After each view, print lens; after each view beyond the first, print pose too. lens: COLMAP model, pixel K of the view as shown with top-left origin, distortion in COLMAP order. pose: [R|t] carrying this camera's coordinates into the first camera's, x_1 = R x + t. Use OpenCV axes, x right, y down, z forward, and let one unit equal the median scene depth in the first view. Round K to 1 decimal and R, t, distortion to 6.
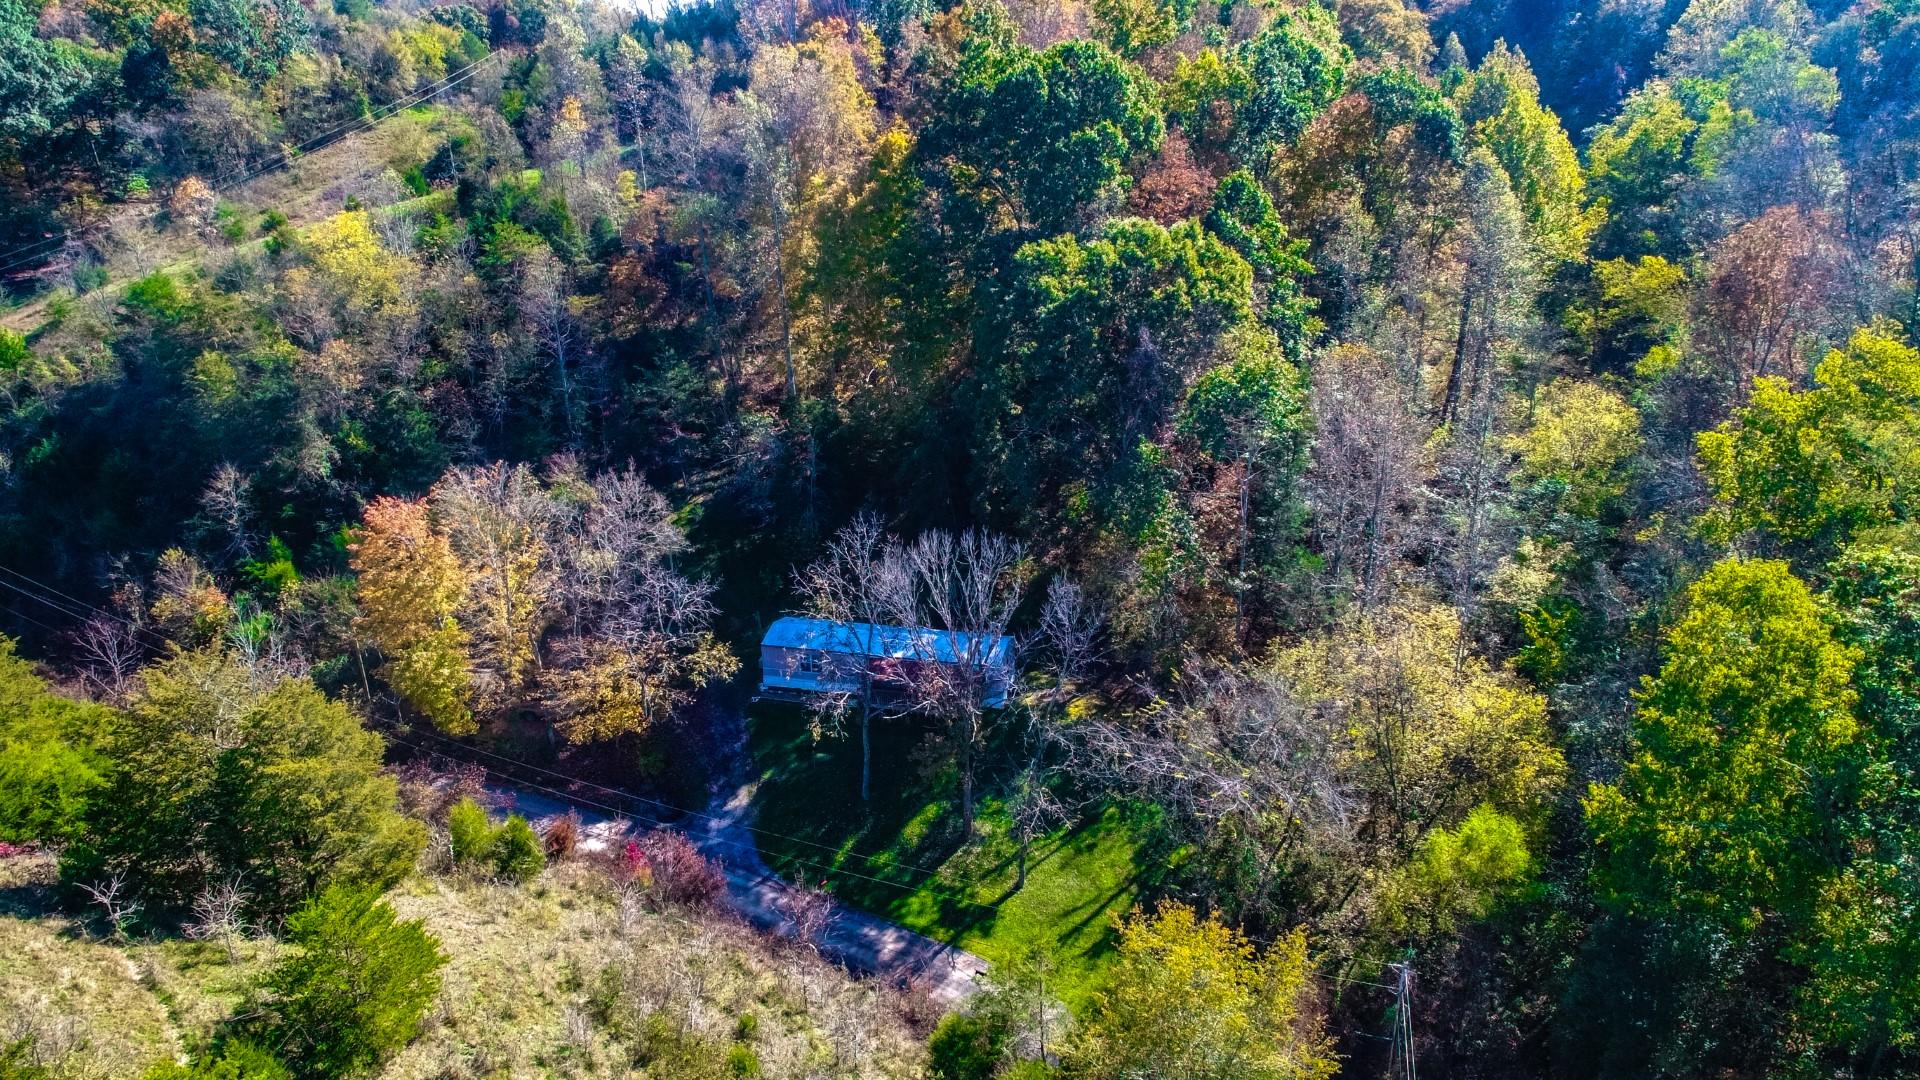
lens RADIAL K [[1278.1, 0, 960.0], [0, 1278.1, 540.0], [0, 0, 1]] dist [-0.006145, 0.002020]
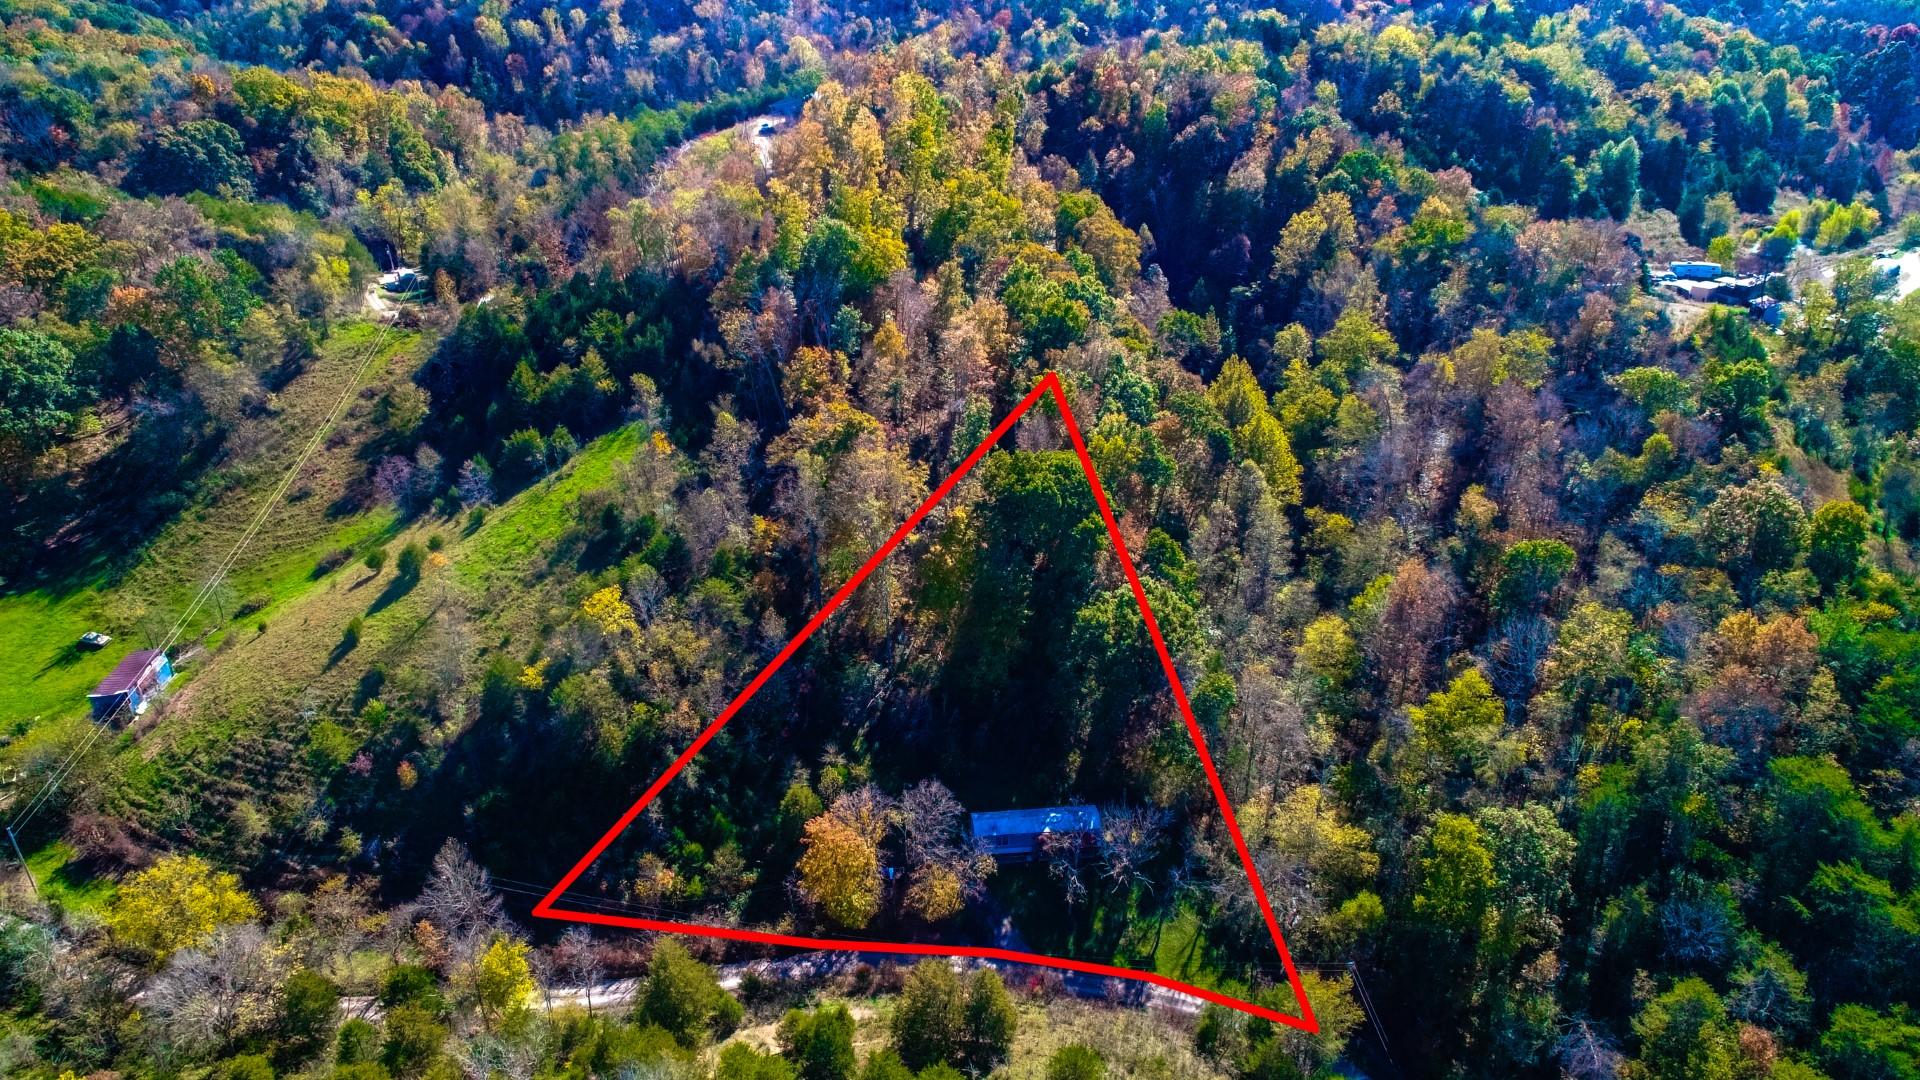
lens RADIAL K [[1309.3, 0, 960.0], [0, 1309.3, 540.0], [0, 0, 1]] dist [-0.003386, -0.000360]
pose [[0.938351, -0.141526, 0.315386, -0.661455], [0.102463, 0.985222, 0.137256, -0.567794], [-0.330151, -0.096479, 0.938985, -0.705183]]
